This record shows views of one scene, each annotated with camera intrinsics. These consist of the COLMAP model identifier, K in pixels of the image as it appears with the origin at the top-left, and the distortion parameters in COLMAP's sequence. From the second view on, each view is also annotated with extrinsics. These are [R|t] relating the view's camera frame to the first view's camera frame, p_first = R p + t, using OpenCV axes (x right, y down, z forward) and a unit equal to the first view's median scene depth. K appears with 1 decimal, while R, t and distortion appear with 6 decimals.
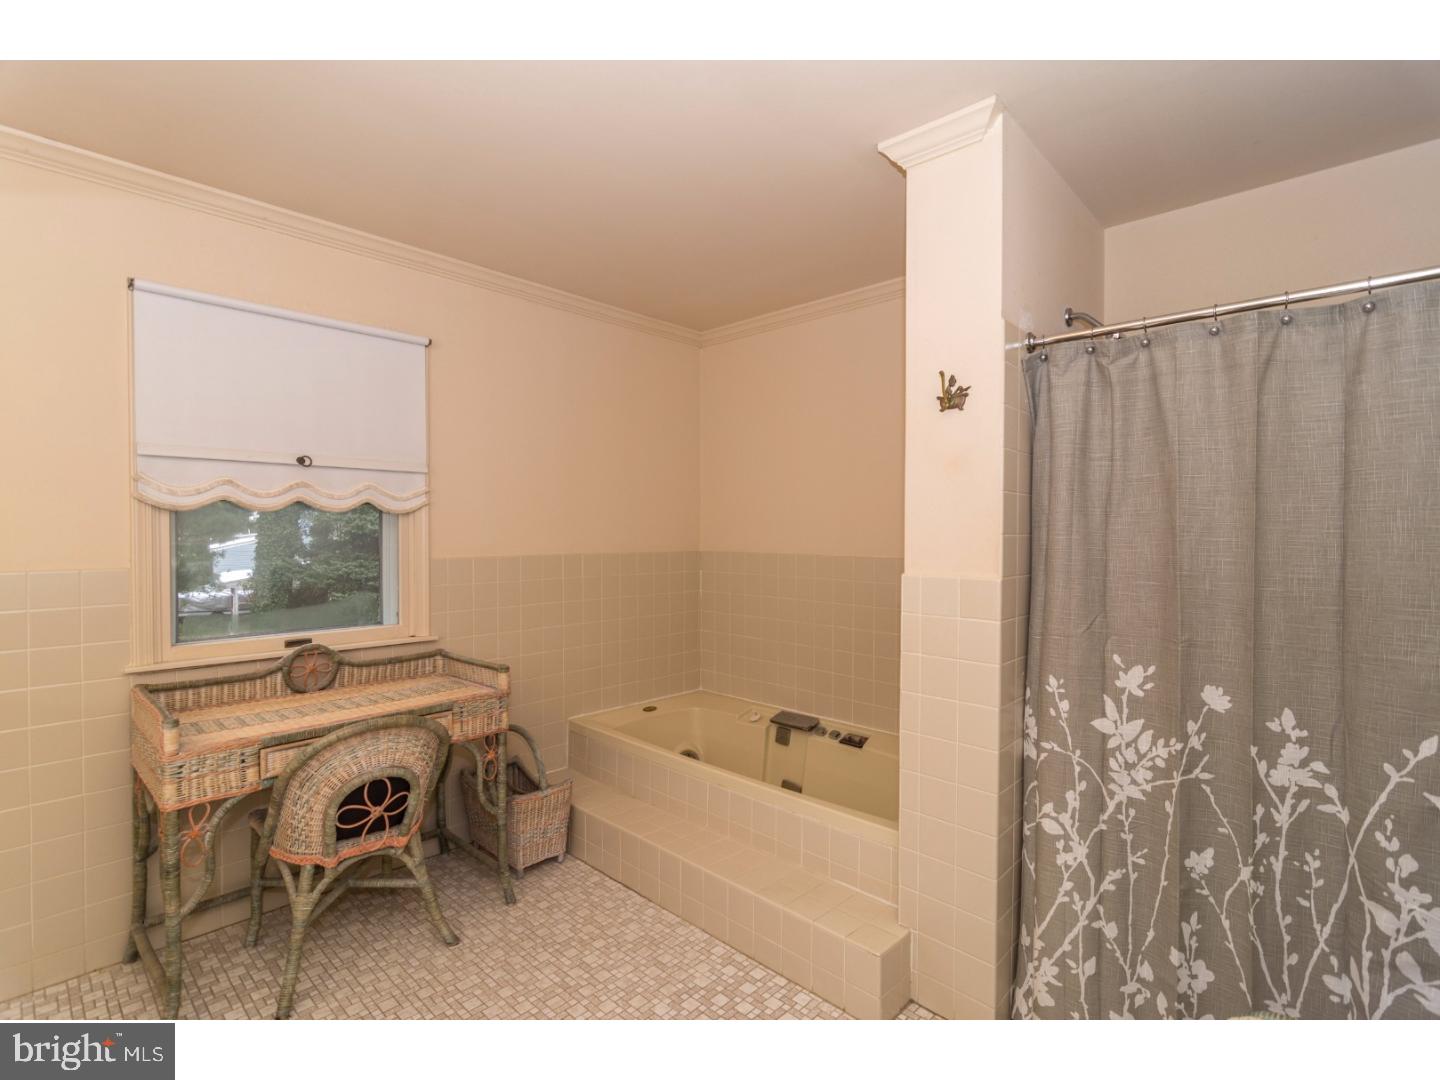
lens RADIAL K [[707.7, 0, 725.2], [0, 707.7, 544.5], [0, 0, 1]] dist [-0.000854, 0.001908]
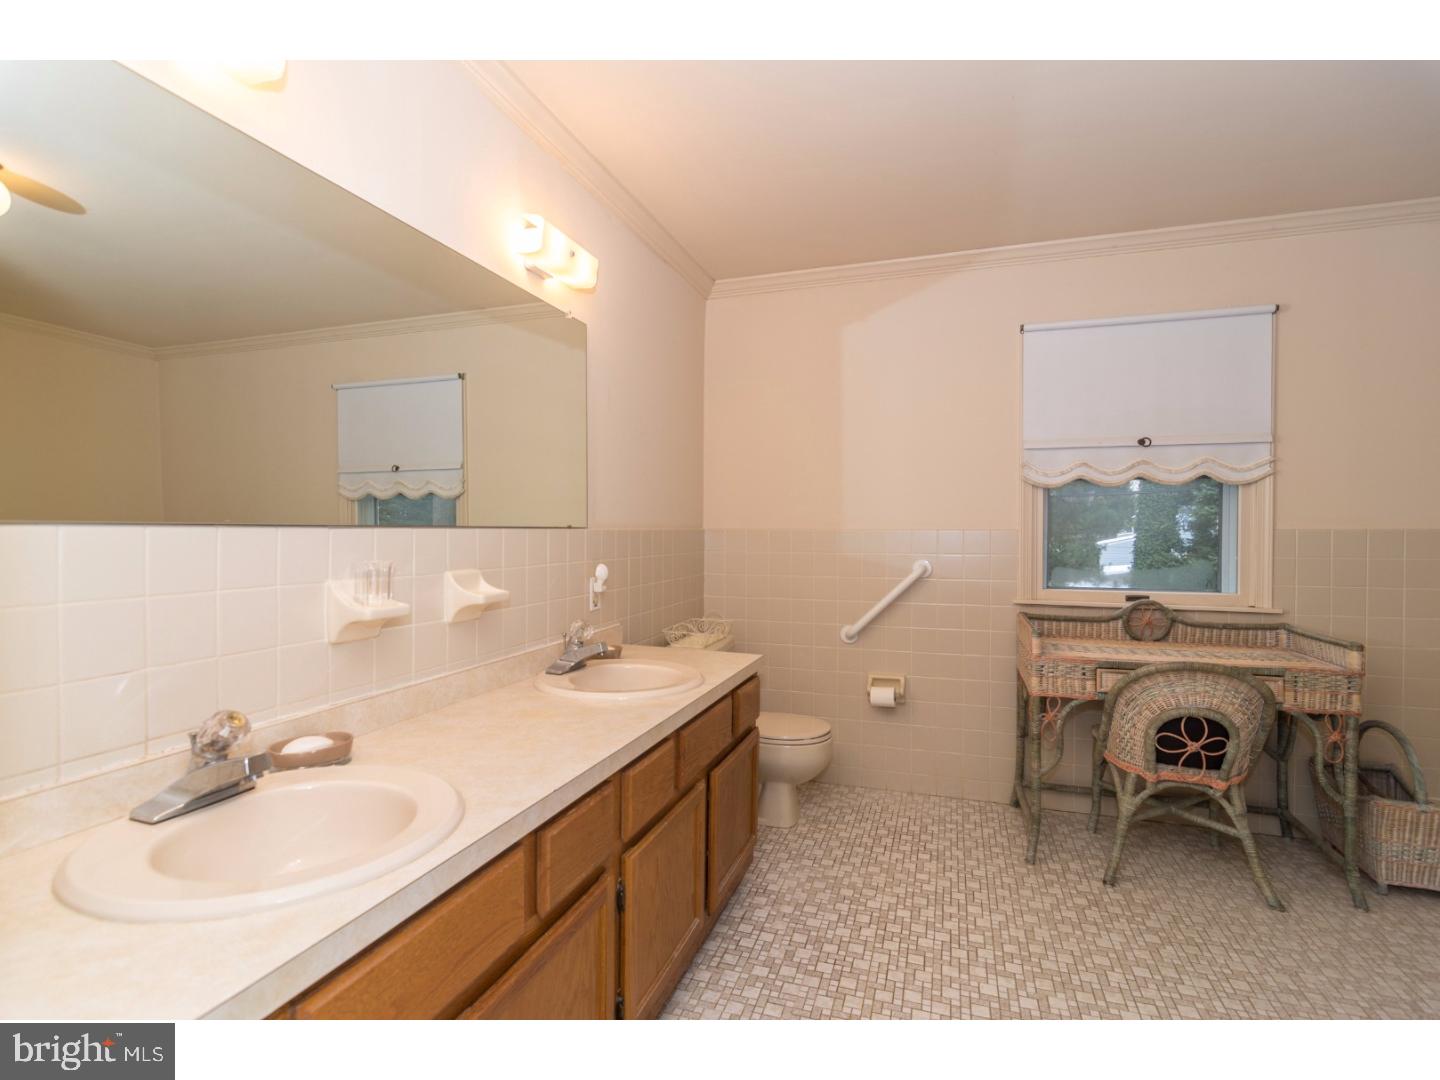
lens RADIAL K [[707.7, 0, 725.2], [0, 707.7, 544.5], [0, 0, 1]] dist [-0.000854, 0.001908]
pose [[0.436917, 0.014019, -0.899392, 0.168087], [-0.015284, 0.999850, 0.008160, 0.056930], [0.899372, 0.010181, 0.437066, -0.140391]]
